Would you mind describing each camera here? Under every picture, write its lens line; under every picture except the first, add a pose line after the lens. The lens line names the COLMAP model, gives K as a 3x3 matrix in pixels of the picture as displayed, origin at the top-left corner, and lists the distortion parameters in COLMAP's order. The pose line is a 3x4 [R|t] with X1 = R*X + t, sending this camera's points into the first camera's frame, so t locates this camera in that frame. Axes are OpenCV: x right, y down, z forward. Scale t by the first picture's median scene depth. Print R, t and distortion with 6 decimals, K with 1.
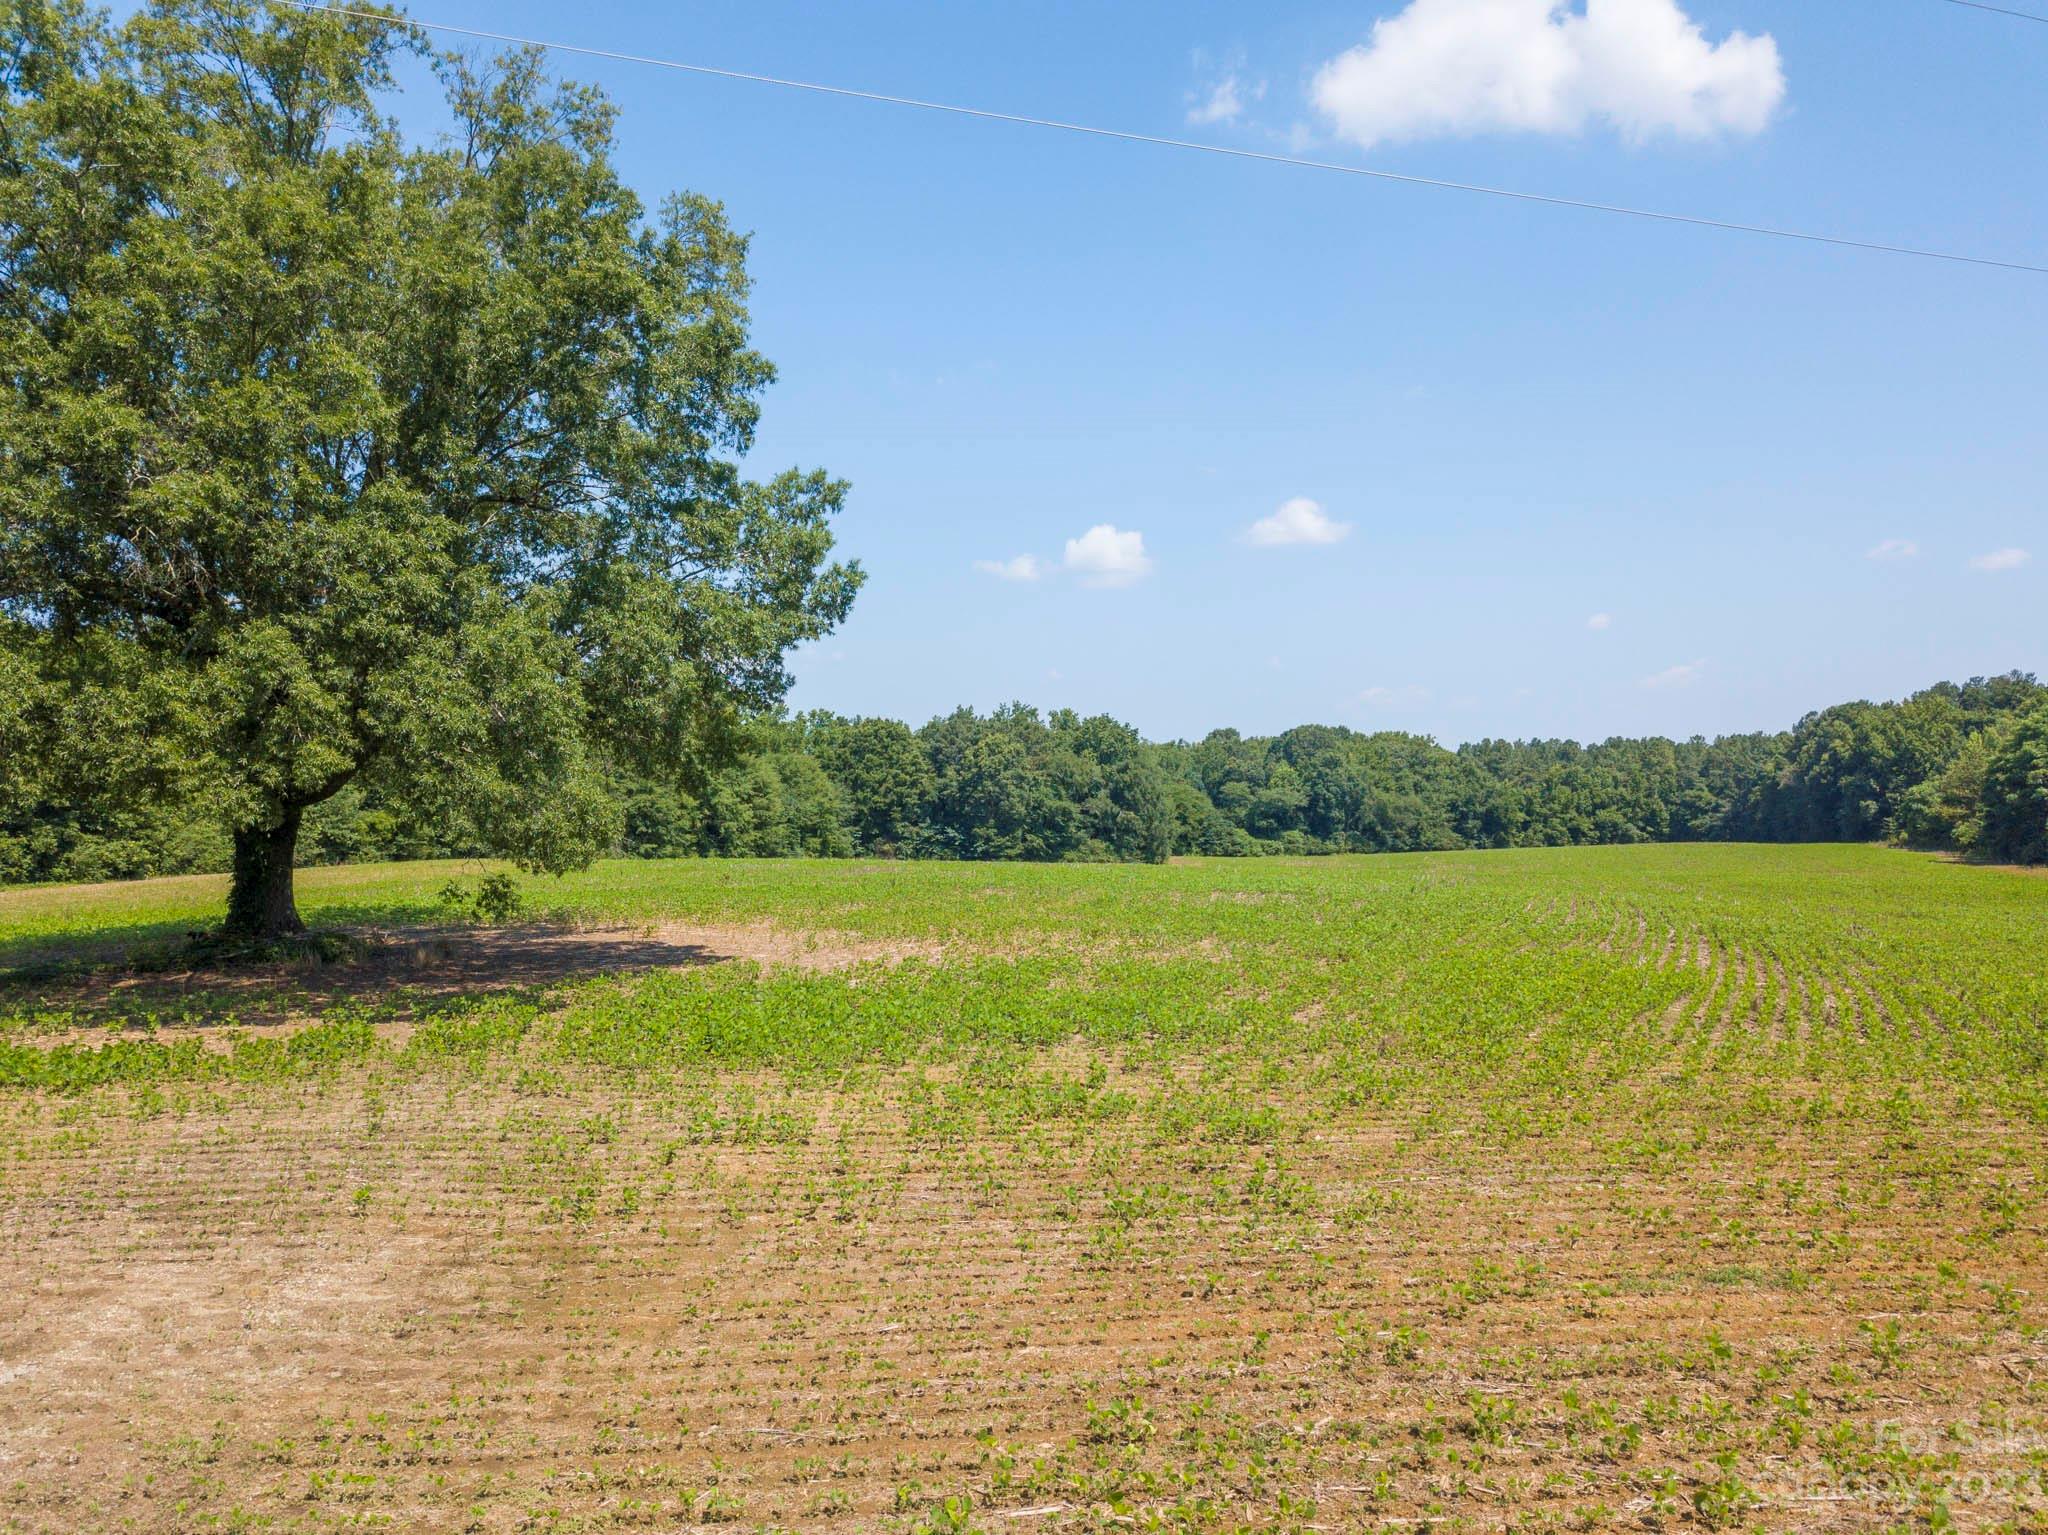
lens RADIAL K [[1575.6, 0, 1003.6], [0, 1575.6, 758.9], [0, 0, 1]] dist [0.005692, 0.001962]
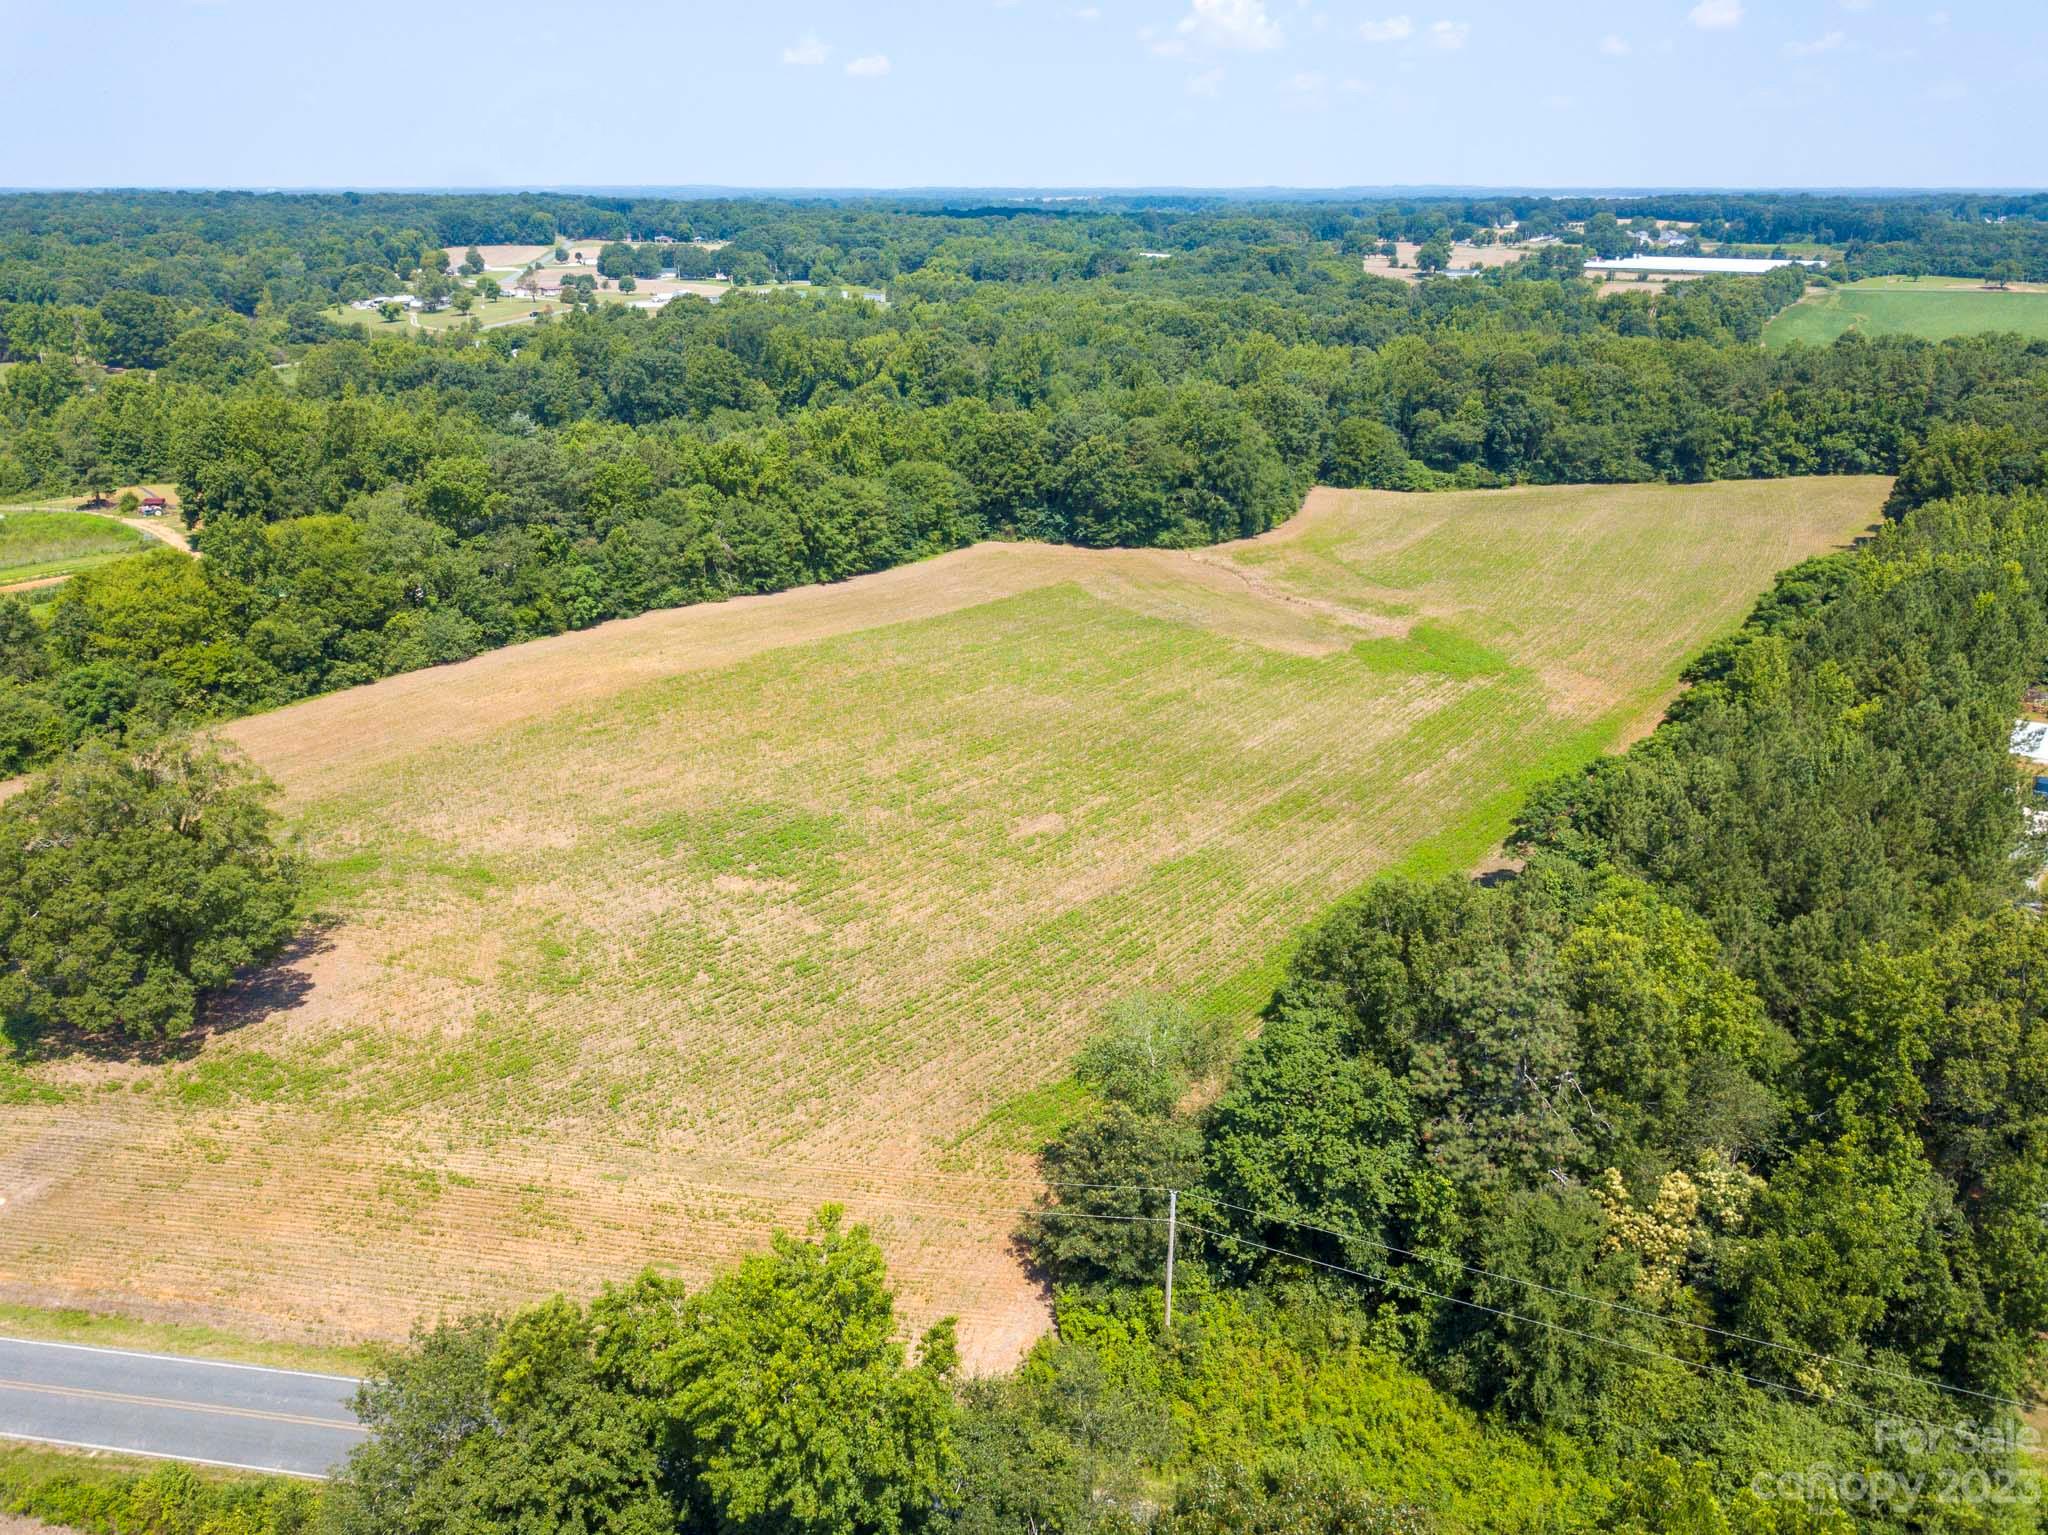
lens RADIAL K [[1575.6, 0, 1006.7], [0, 1575.6, 760.6], [0, 0, 1]] dist [0.005692, 0.001962]
pose [[0.952683, 0.095473, -0.288583, 0.275644], [0.012947, 0.935786, 0.352329, -0.192131], [0.303690, -0.339394, 0.890272, -0.166106]]
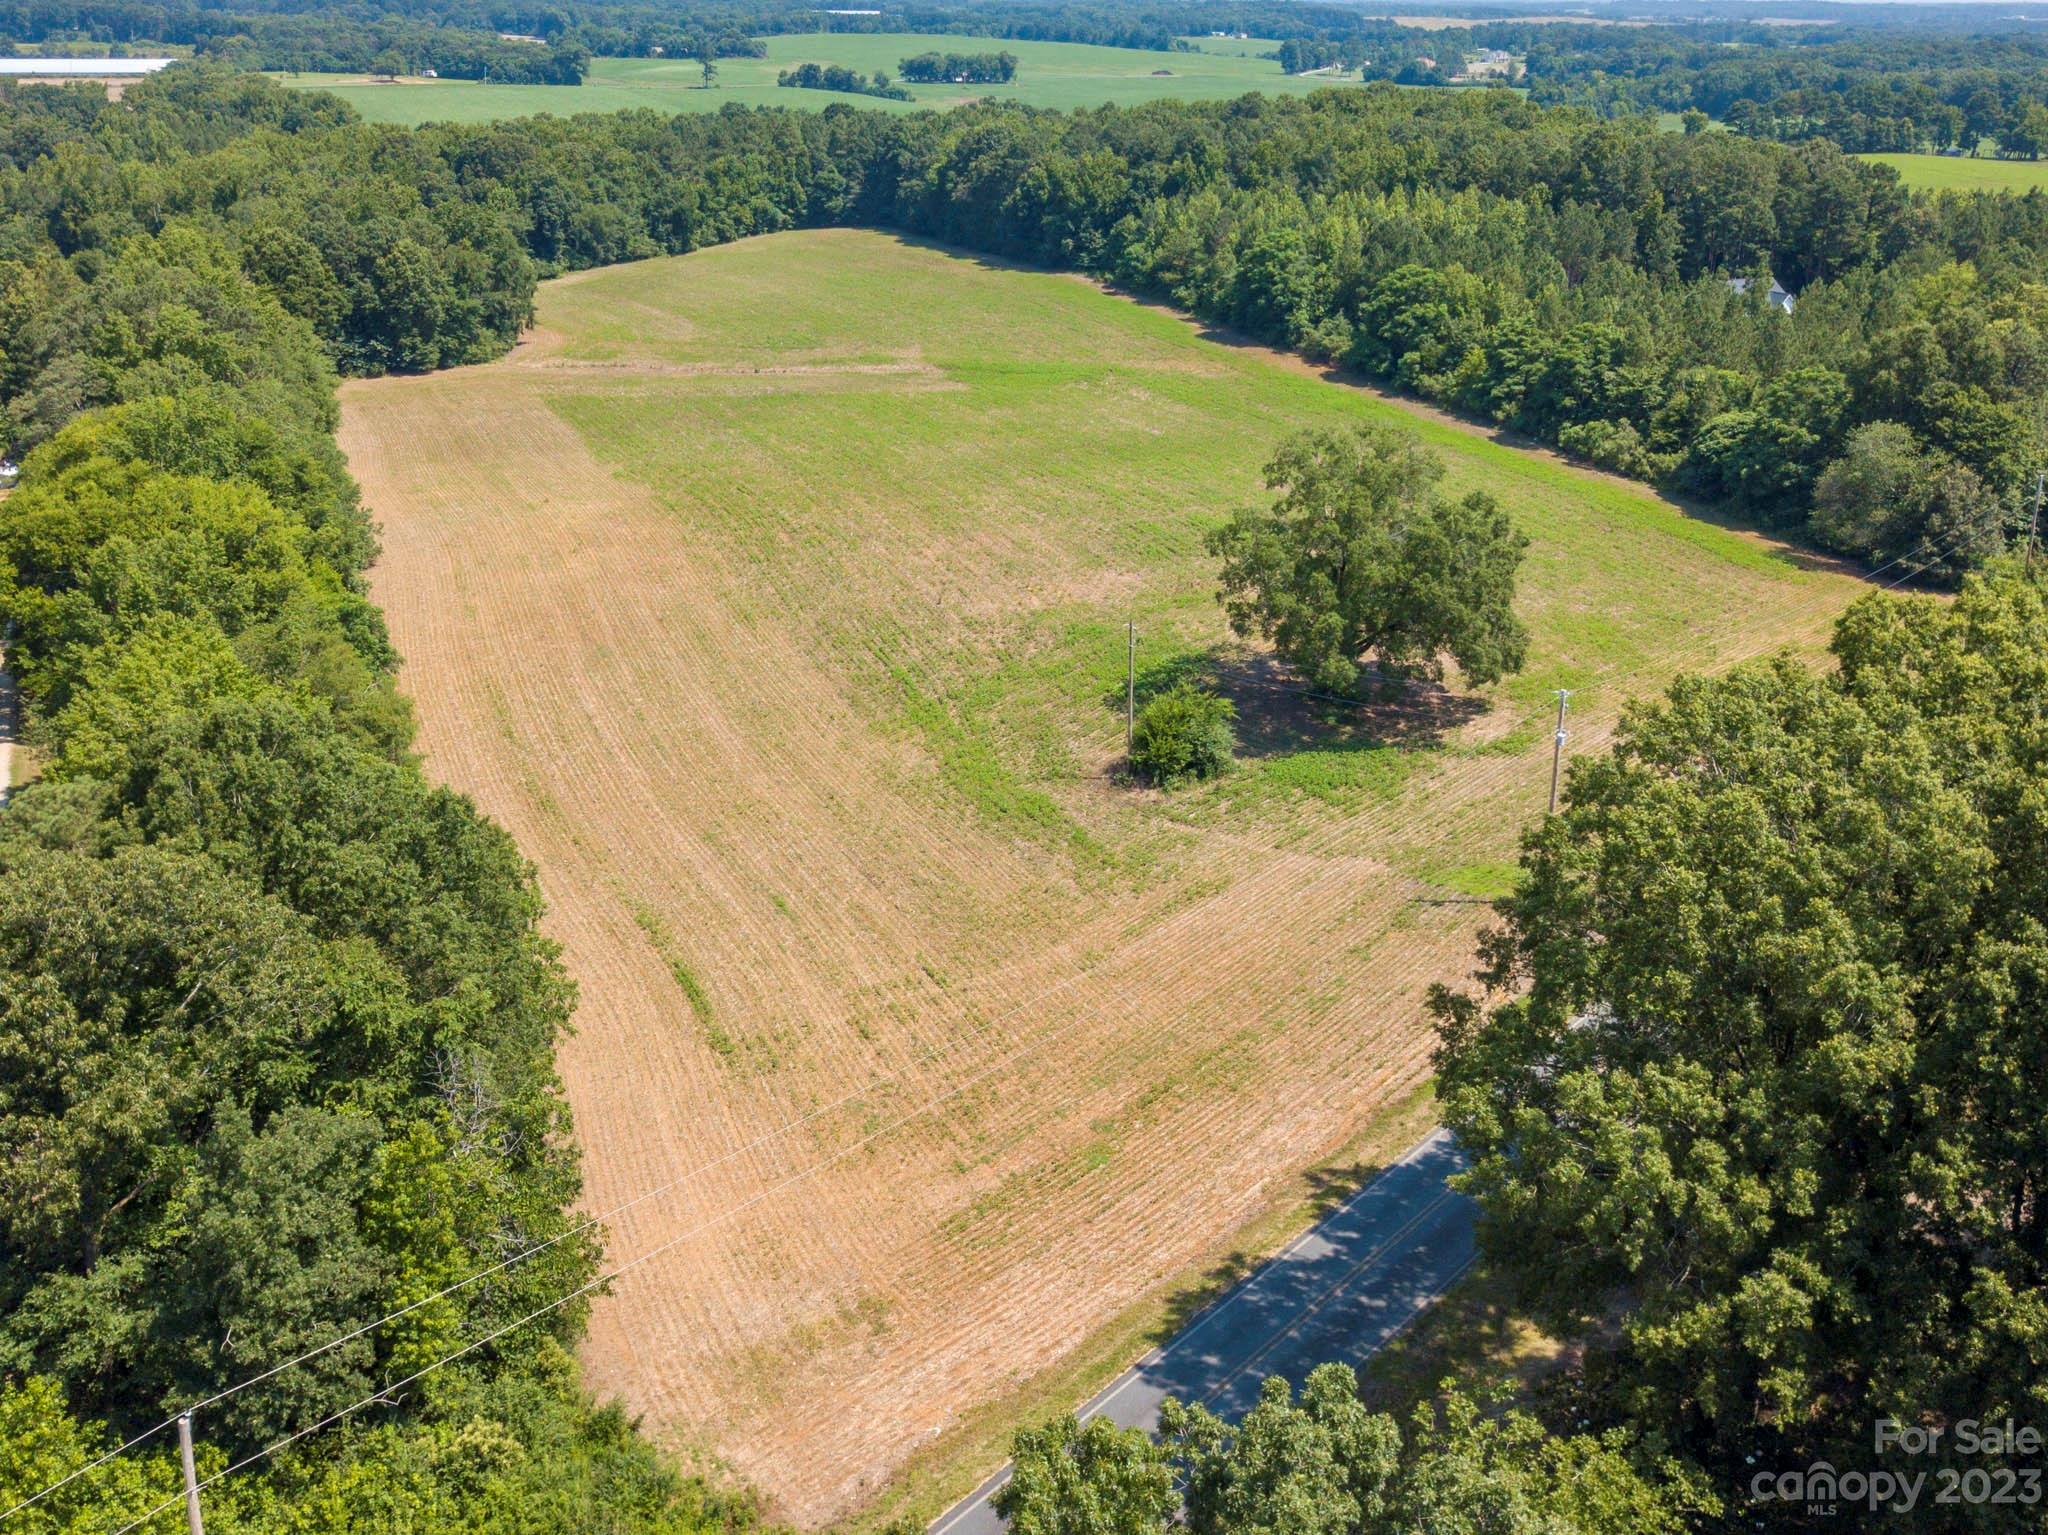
lens RADIAL K [[1990.3, 0, 1003.2], [0, 1990.3, 596.6], [0, 0, 1]] dist [0.004393, 0.000000]
pose [[0.788461, -0.183336, 0.587126, -0.447958], [-0.008479, 0.951215, 0.308413, -0.177769], [-0.615027, -0.248149, 0.748441, -0.218327]]
